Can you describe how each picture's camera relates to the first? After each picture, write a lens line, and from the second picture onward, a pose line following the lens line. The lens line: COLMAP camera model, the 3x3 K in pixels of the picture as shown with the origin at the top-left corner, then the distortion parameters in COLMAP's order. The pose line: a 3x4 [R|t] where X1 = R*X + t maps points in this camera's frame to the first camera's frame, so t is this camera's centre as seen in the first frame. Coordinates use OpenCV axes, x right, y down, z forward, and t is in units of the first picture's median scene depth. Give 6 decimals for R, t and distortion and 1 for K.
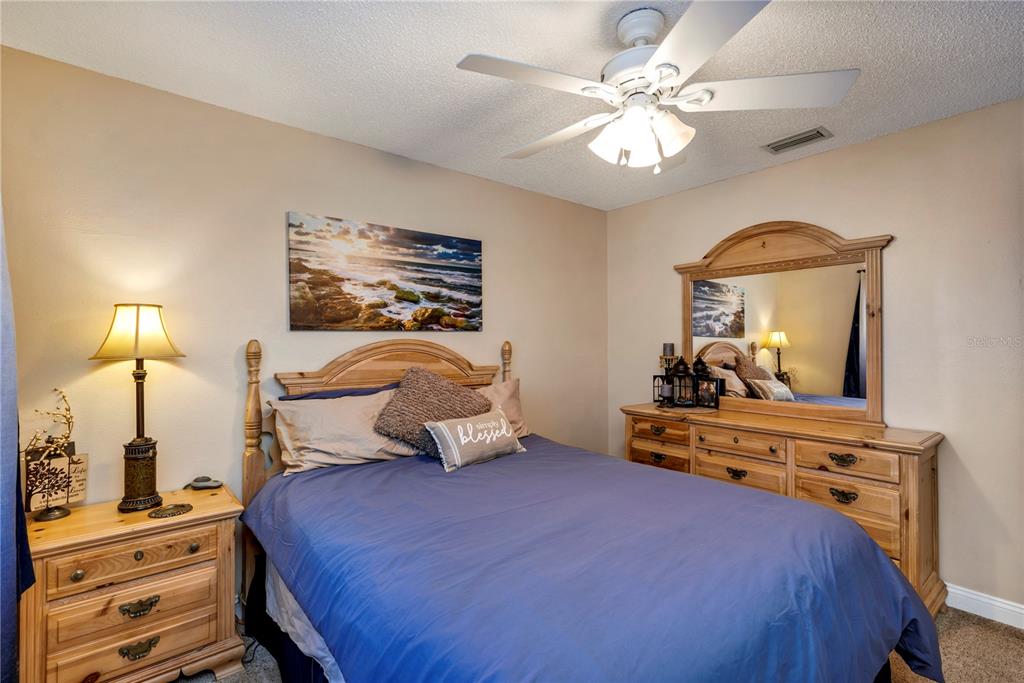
lens RADIAL K [[478.3, 0, 508.7], [0, 478.3, 345.2], [0, 0, 1]] dist [-0.000617, 0.000001]
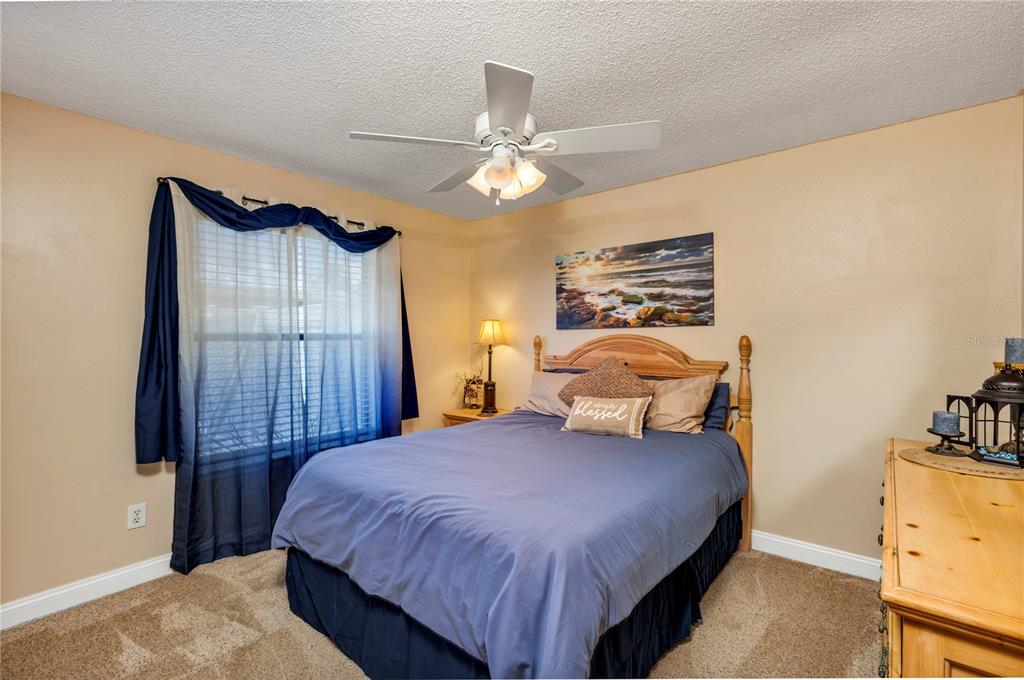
lens RADIAL K [[478.3, 0, 508.7], [0, 478.3, 343.7], [0, 0, 1]] dist [-0.000617, 0.000001]
pose [[0.170083, 0.015008, -0.985315, 0.936980], [-0.001532, 0.999887, 0.014965, -0.006147], [0.985429, -0.001036, 0.170087, 0.478810]]
